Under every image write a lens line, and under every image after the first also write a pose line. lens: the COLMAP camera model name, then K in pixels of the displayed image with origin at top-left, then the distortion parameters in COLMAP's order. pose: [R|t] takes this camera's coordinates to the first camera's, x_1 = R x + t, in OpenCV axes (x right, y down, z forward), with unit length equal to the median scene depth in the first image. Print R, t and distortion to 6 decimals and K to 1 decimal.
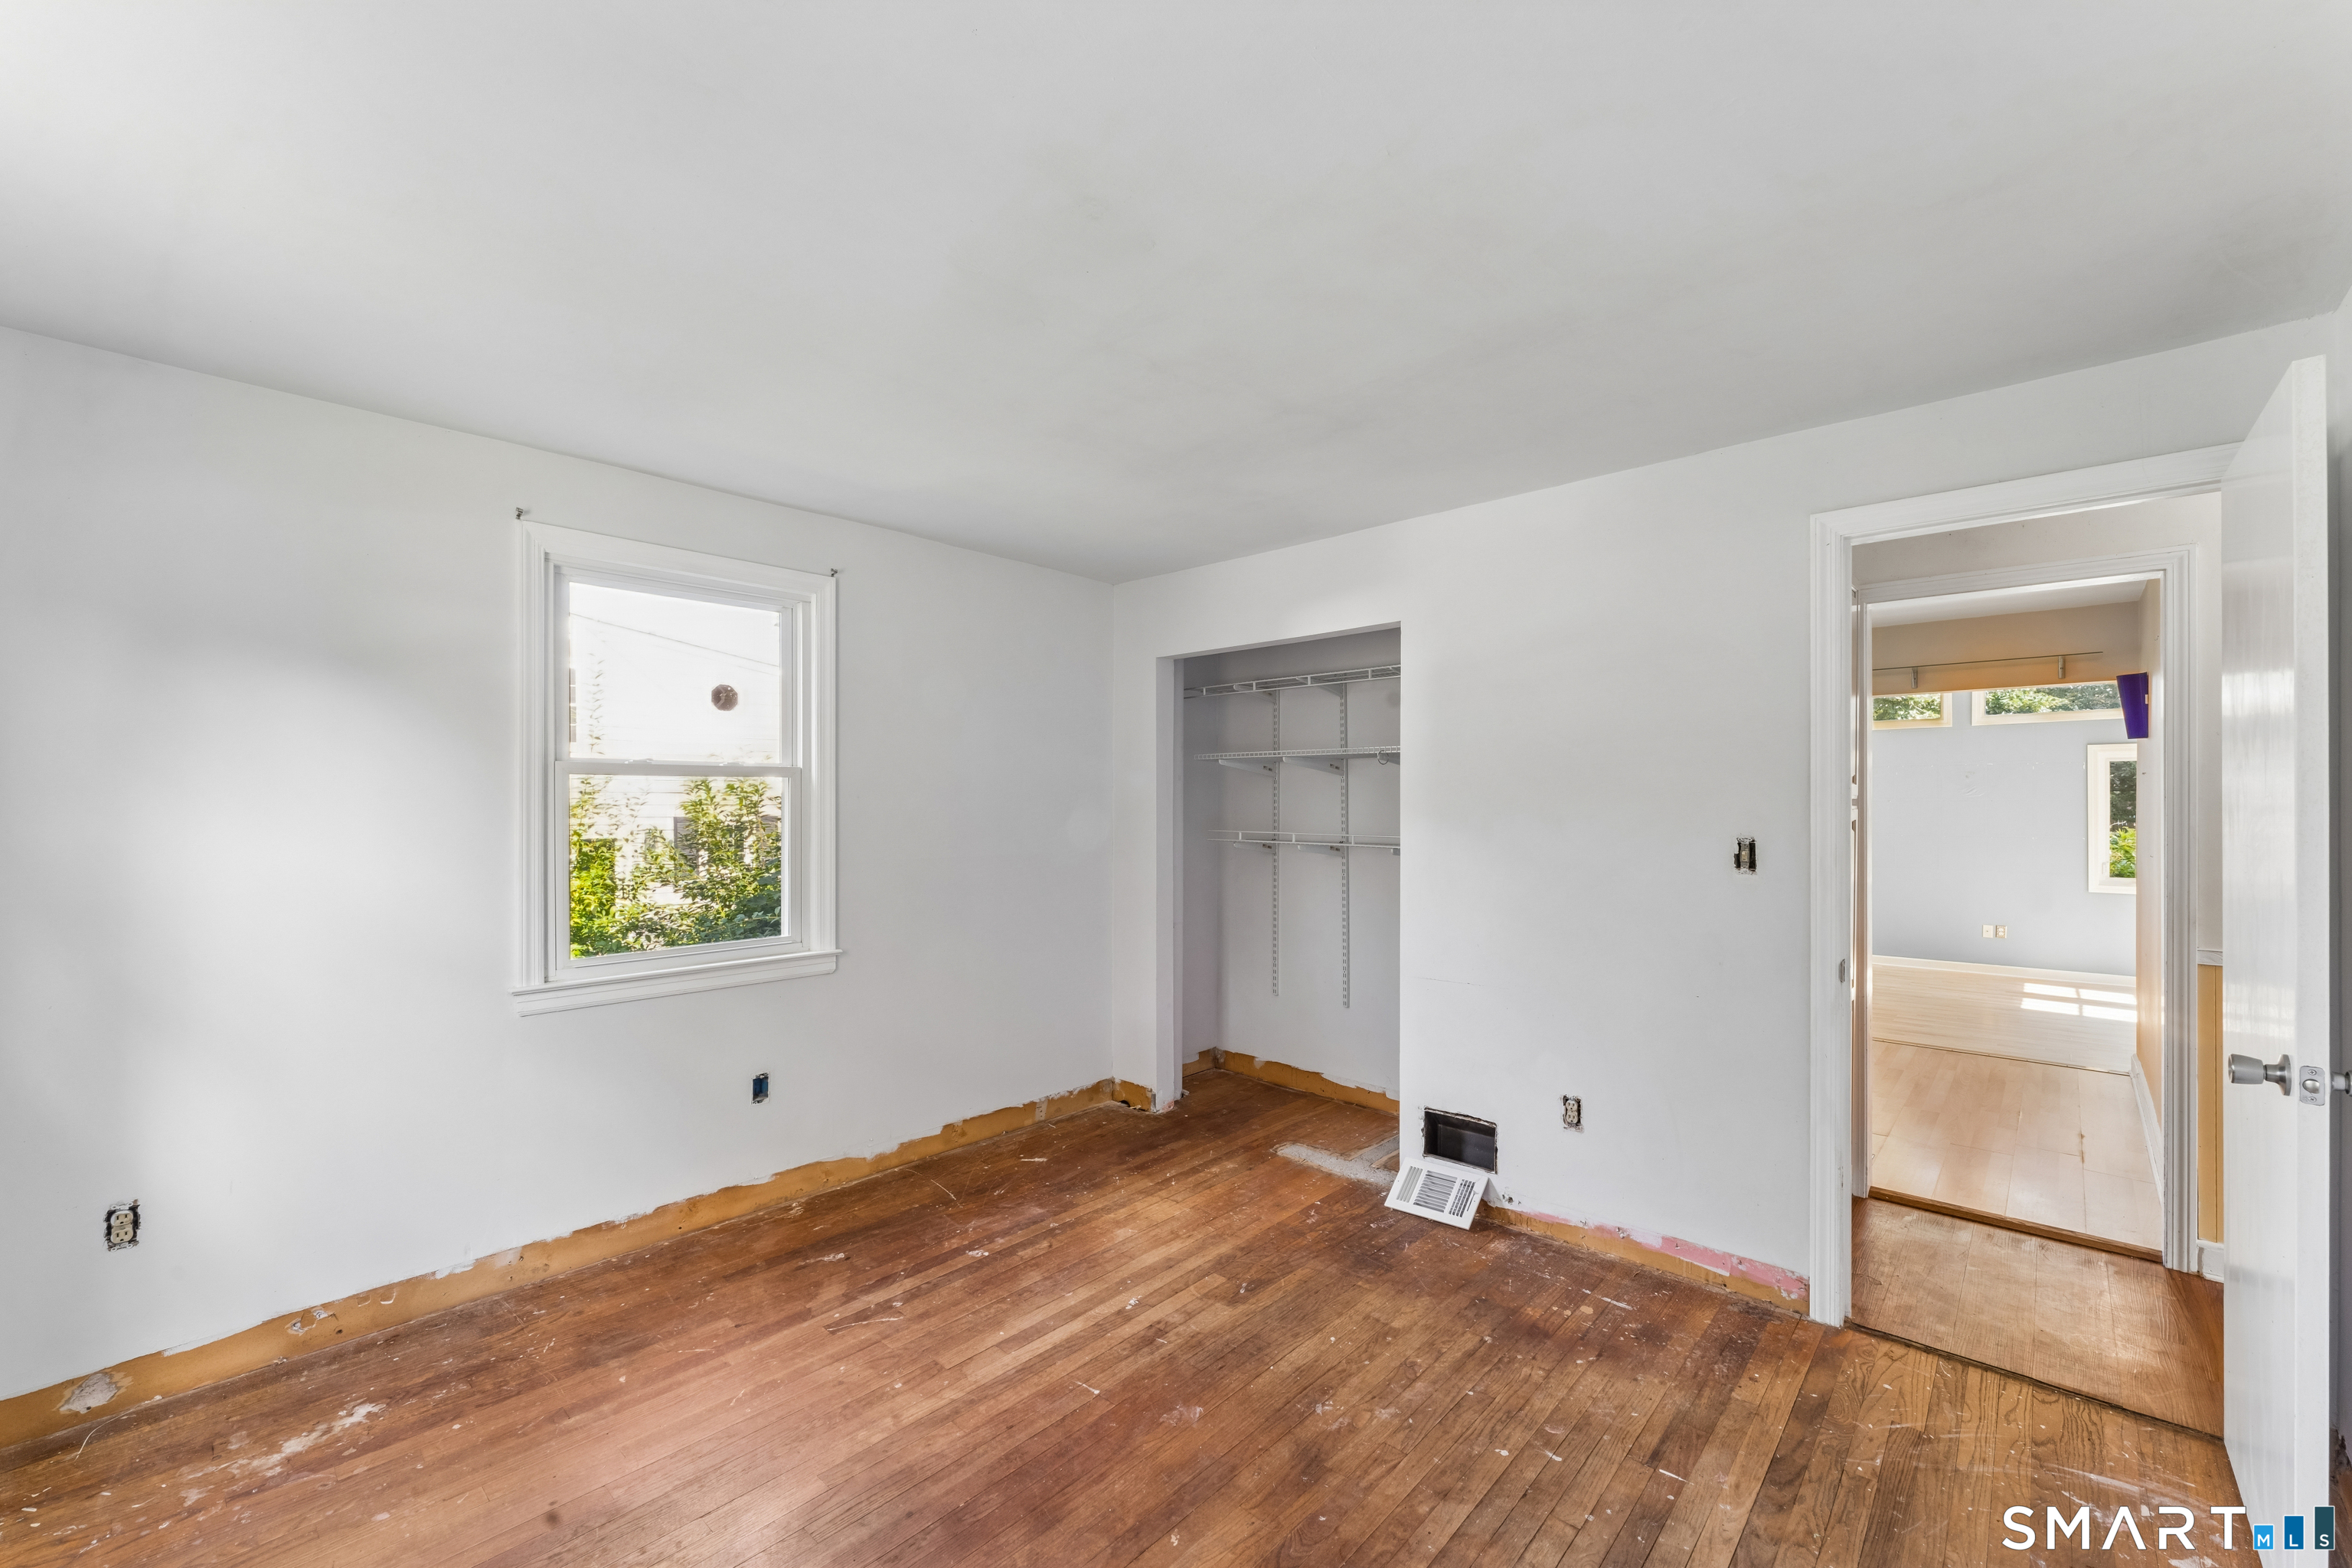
lens RADIAL K [[946.3, 0, 1172.3], [0, 946.3, 773.3], [0, 0, 1]] dist [-0.001330, -0.000104]
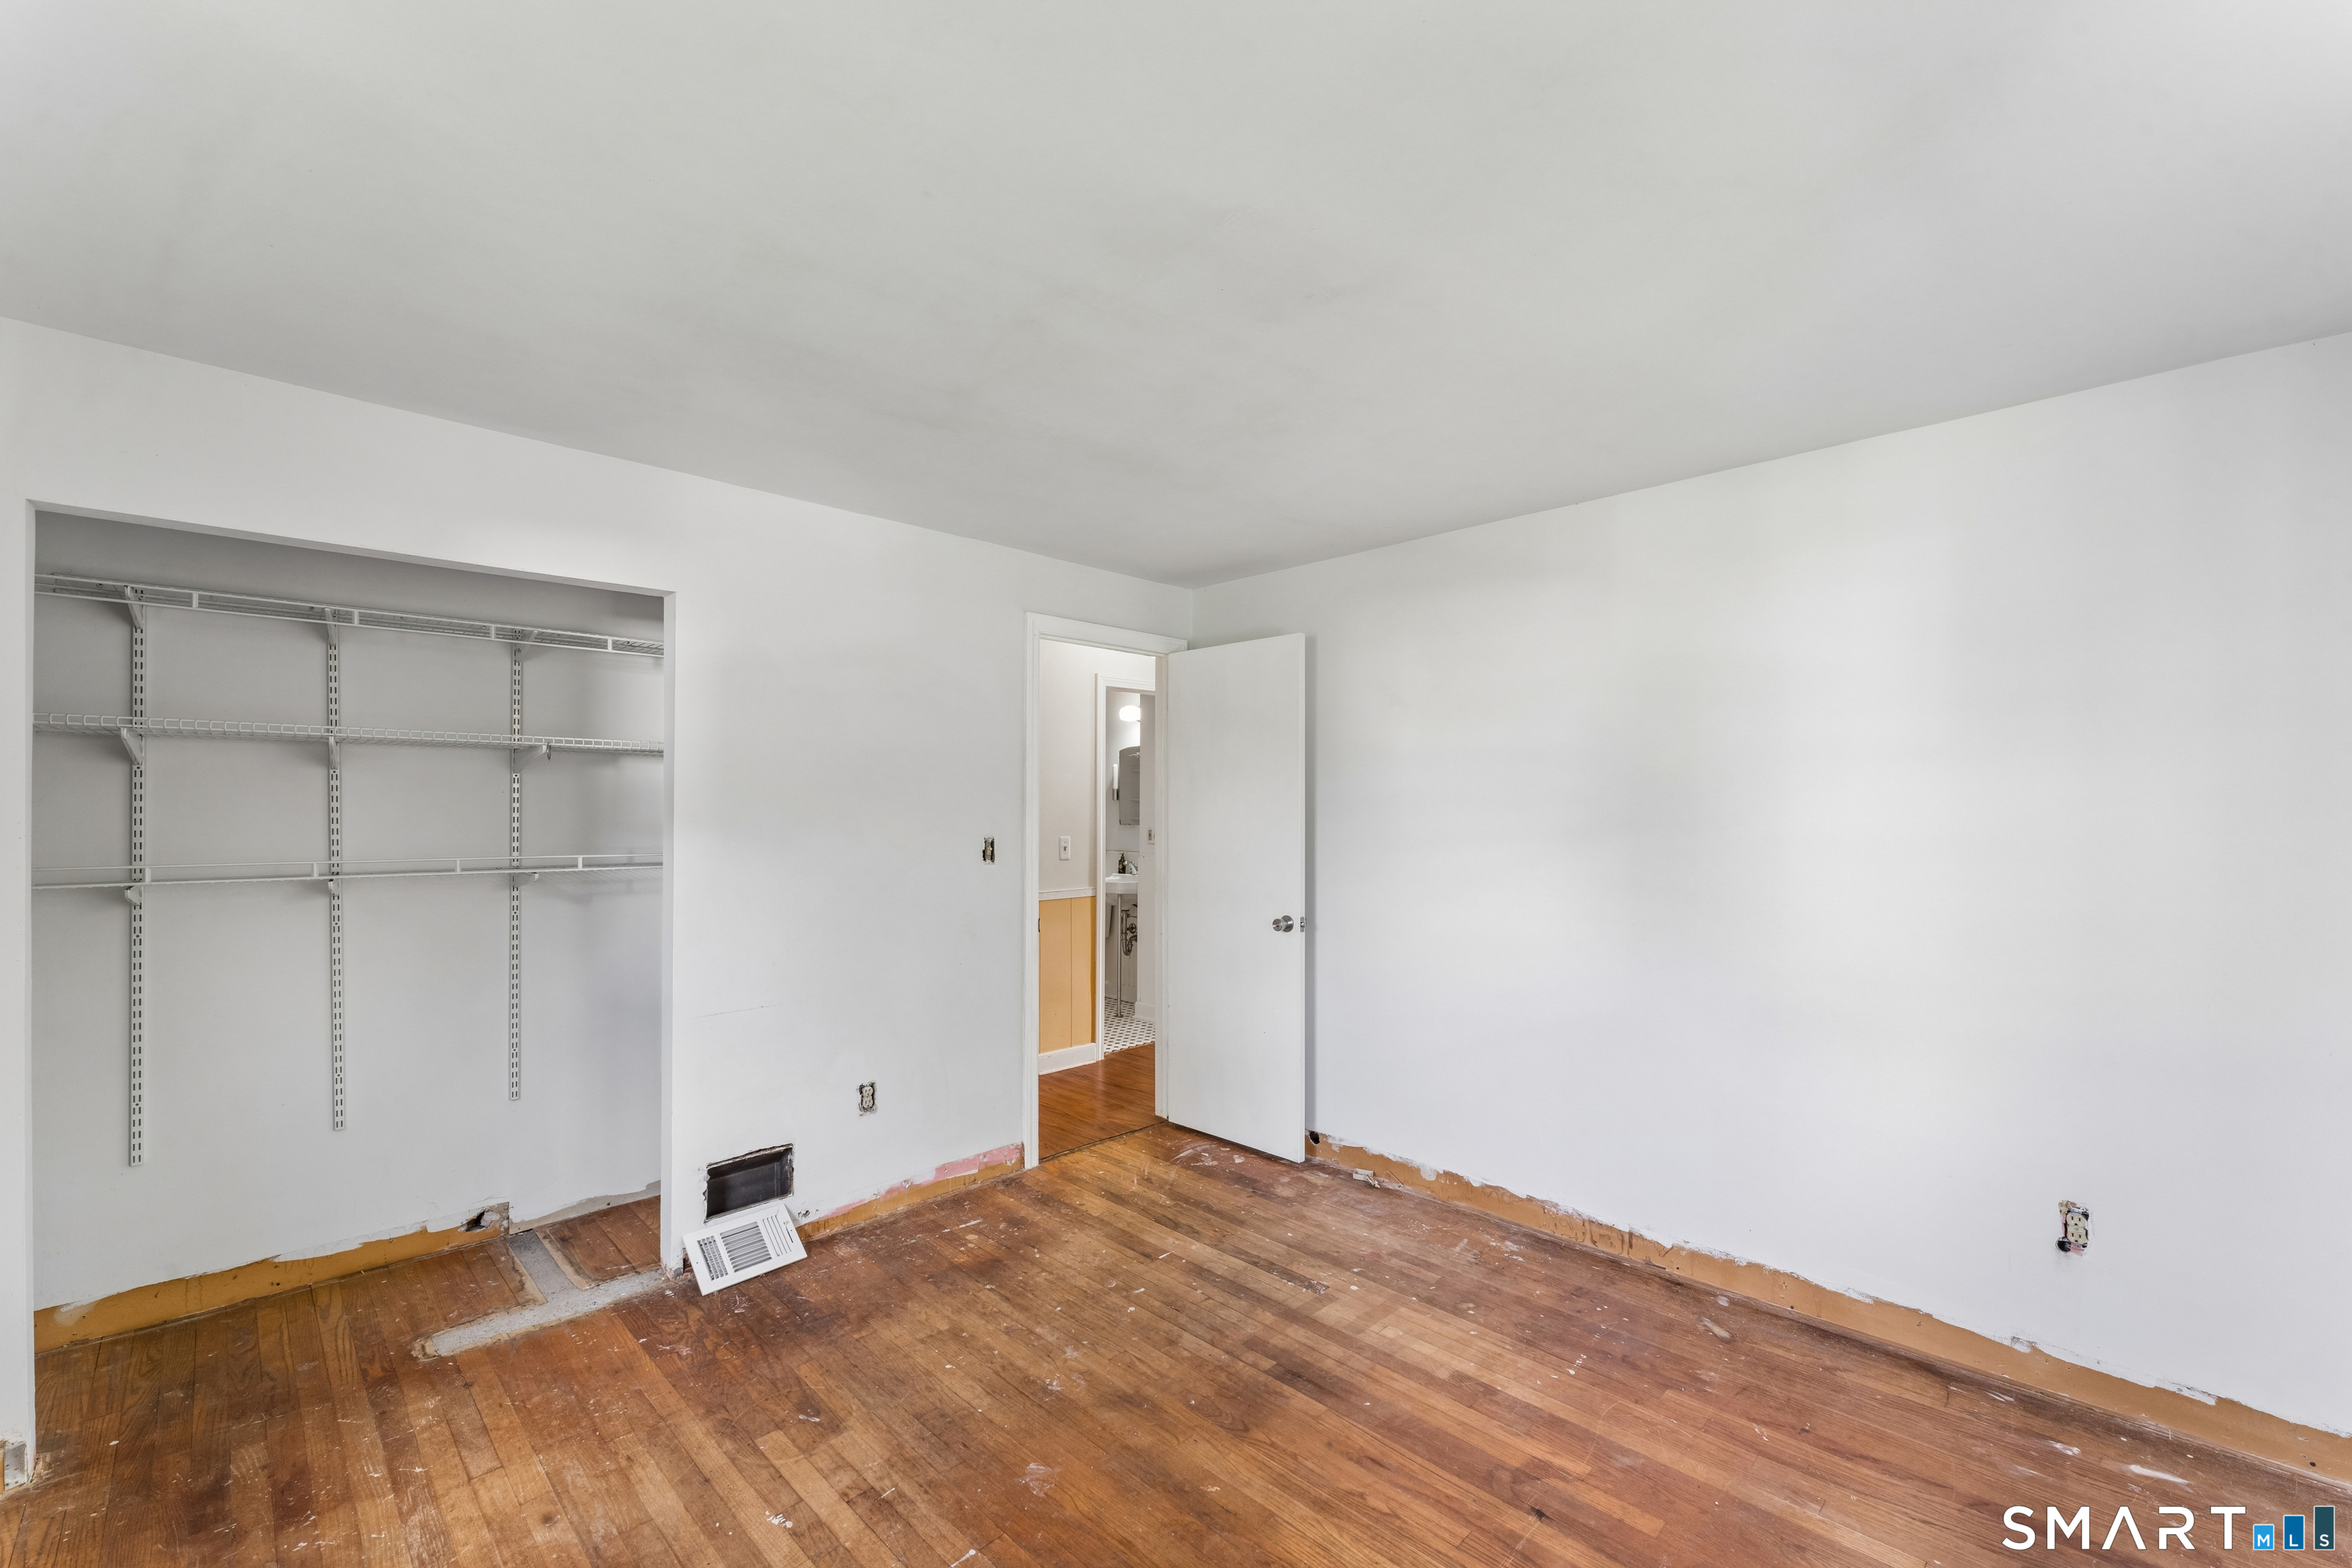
lens RADIAL K [[958.1, 0, 1196.5], [0, 958.1, 773.3], [0, 0, 1]] dist [-0.001540, -0.000425]
pose [[0.036775, 0.036814, 0.998645, -0.683409], [-0.030892, 0.998886, -0.035685, 0.015512], [-0.998846, -0.029538, 0.037871, 0.604849]]
